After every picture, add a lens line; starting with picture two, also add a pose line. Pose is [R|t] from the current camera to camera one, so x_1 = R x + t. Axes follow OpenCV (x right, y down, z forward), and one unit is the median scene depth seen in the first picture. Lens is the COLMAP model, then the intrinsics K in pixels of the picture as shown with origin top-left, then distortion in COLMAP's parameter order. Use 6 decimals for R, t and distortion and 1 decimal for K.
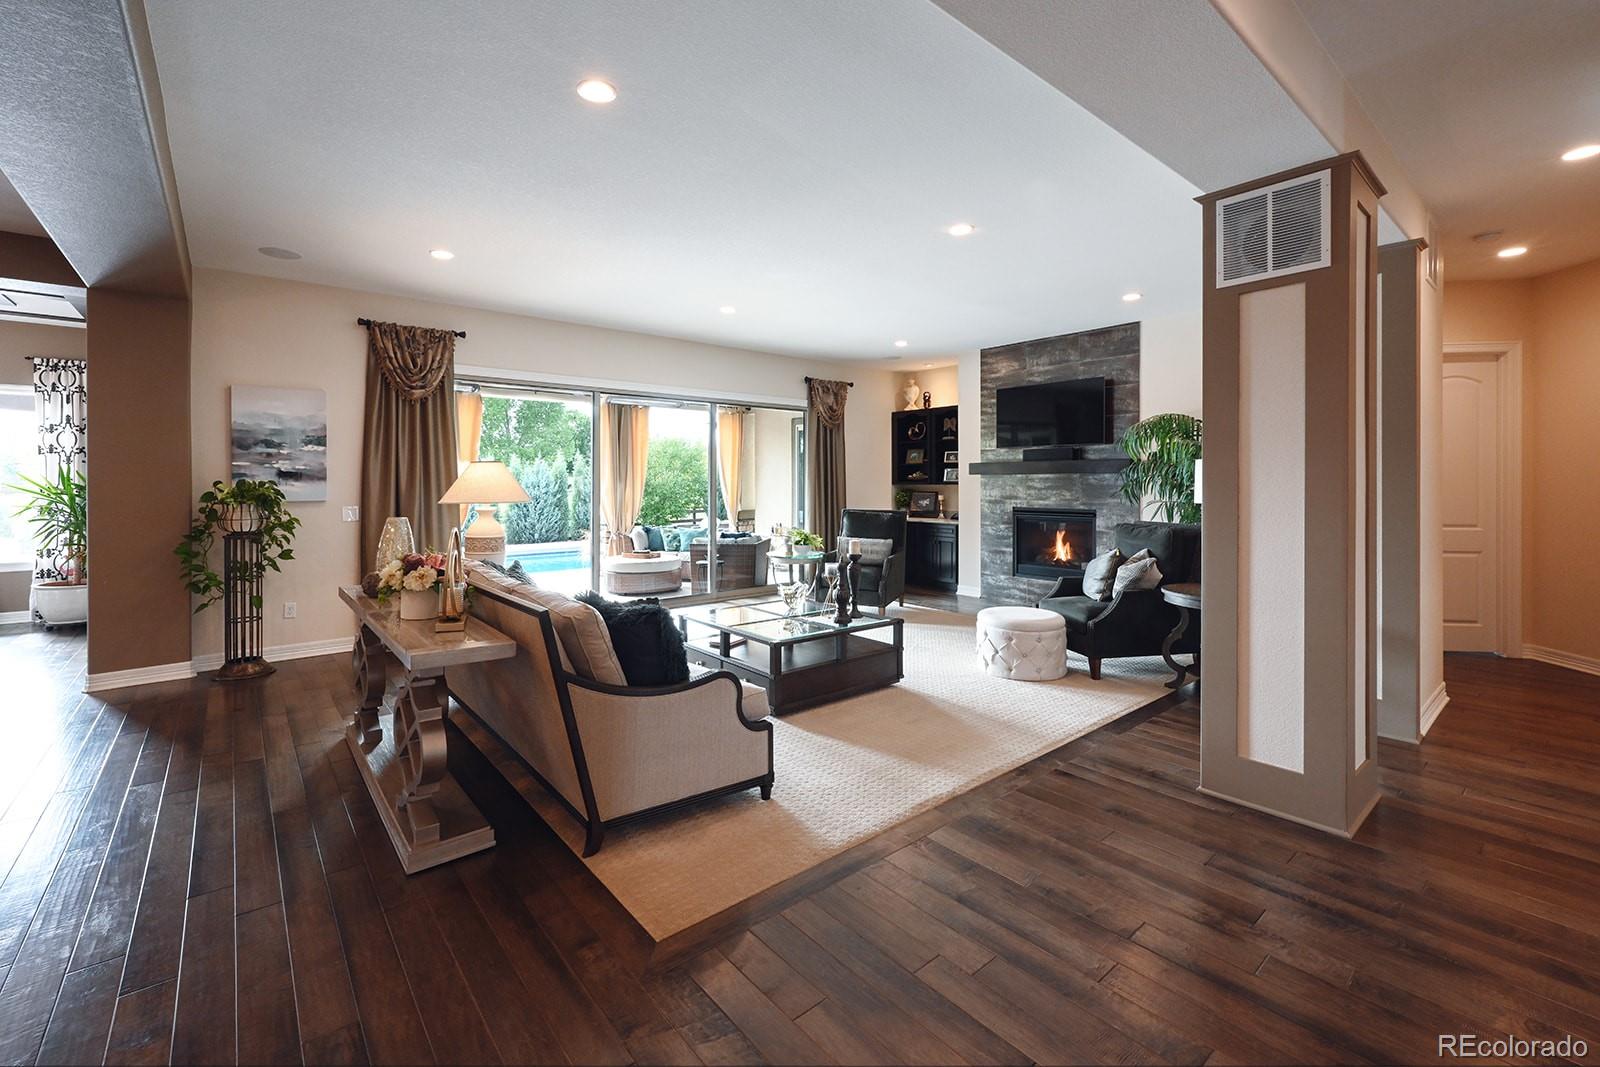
lens RADIAL K [[664.6, 0, 737.5], [0, 664.6, 491.5], [0, 0, 1]] dist [-0.000630, -0.000050]
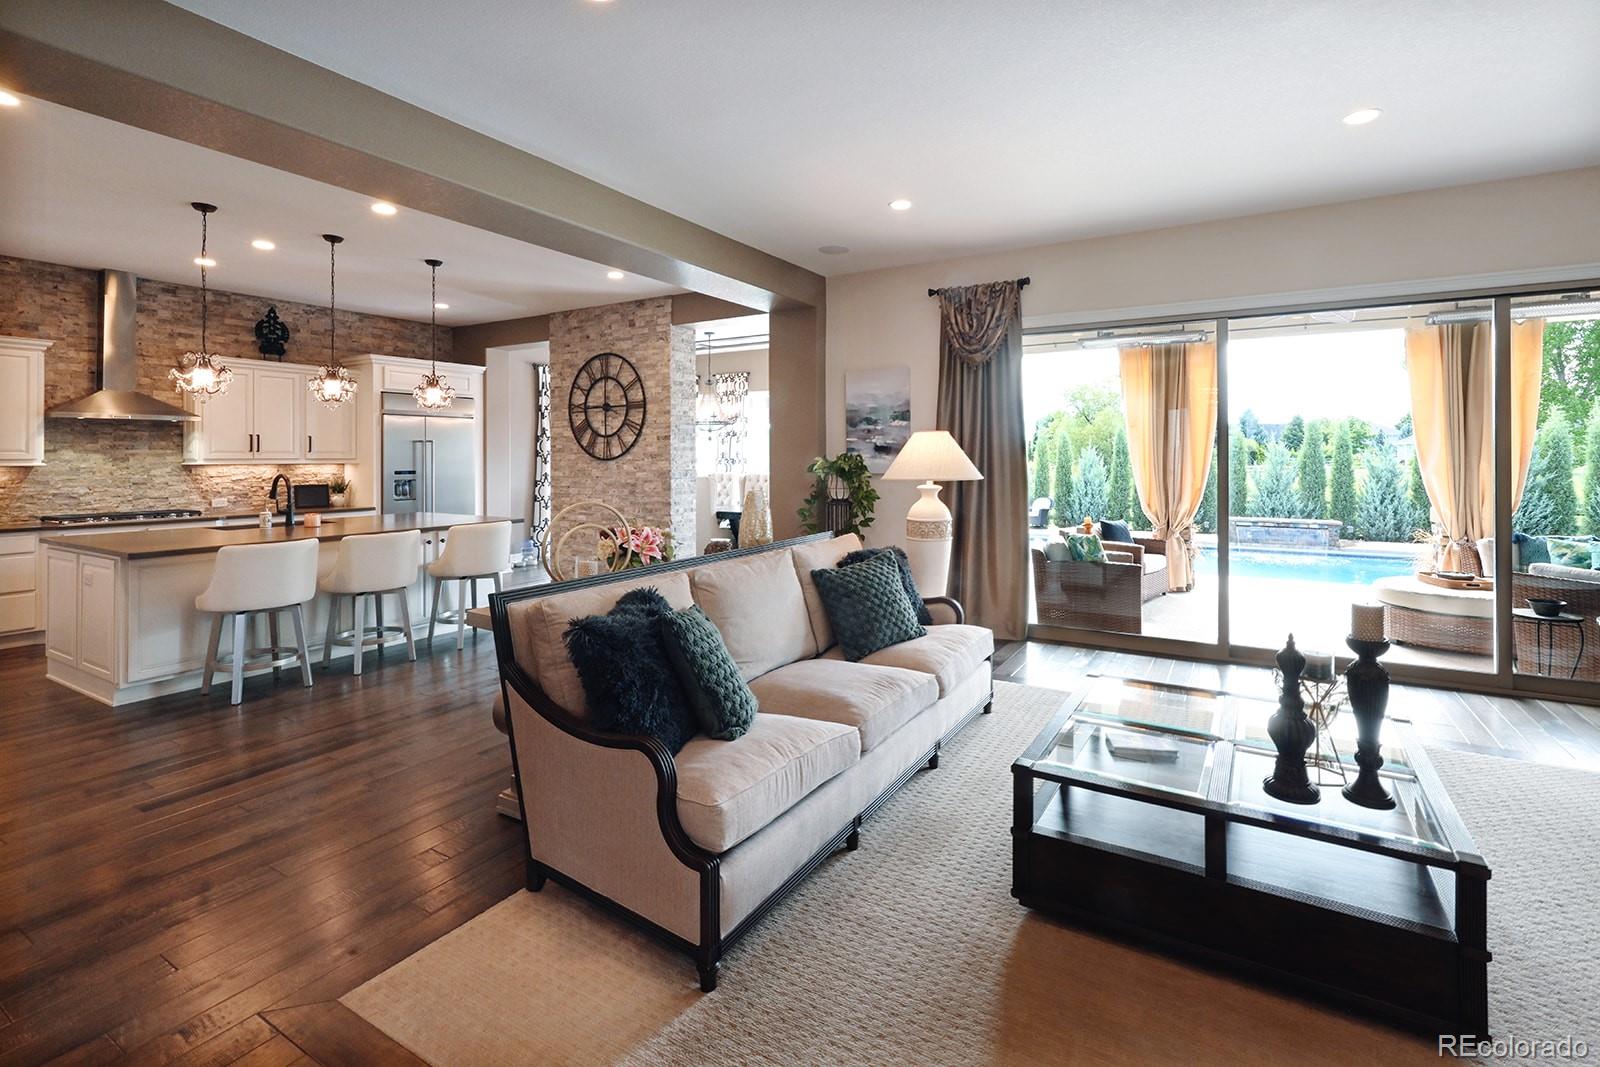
lens RADIAL K [[719.1, 0, 826.0], [0, 719.1, 450.7], [0, 0, 1]] dist [-0.002083, -0.000518]
pose [[0.392398, -0.007078, -0.919768, 0.337392], [-0.010887, 0.999865, -0.012339, -0.005900], [0.919731, 0.014855, 0.392268, 0.419668]]
